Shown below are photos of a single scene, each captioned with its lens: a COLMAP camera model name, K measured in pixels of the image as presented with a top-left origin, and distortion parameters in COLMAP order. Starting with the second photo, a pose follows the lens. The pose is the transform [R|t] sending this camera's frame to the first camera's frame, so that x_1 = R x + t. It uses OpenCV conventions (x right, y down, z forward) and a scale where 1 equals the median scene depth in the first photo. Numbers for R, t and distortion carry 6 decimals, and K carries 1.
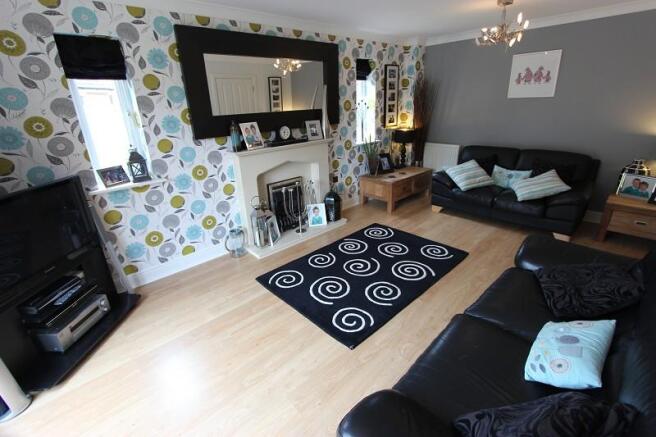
lens RADIAL K [[304.2, 0, 327.6], [0, 304.2, 216.2], [0, 0, 1]] dist [-0.001939, -0.000129]
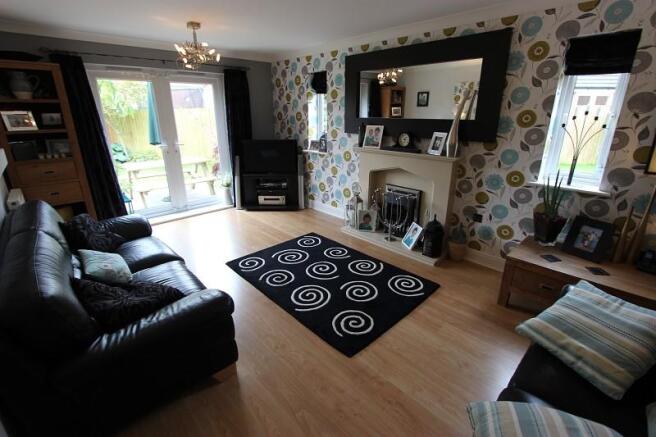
lens RADIAL K [[304.2, 0, 327.6], [0, 304.2, 216.2], [0, 0, 1]] dist [-0.001939, -0.000129]
pose [[-0.002589, 0.372408, -0.928066, 0.953256], [-0.346382, 0.870281, 0.350186, -0.346023], [0.938090, 0.322372, 0.126743, 0.777699]]
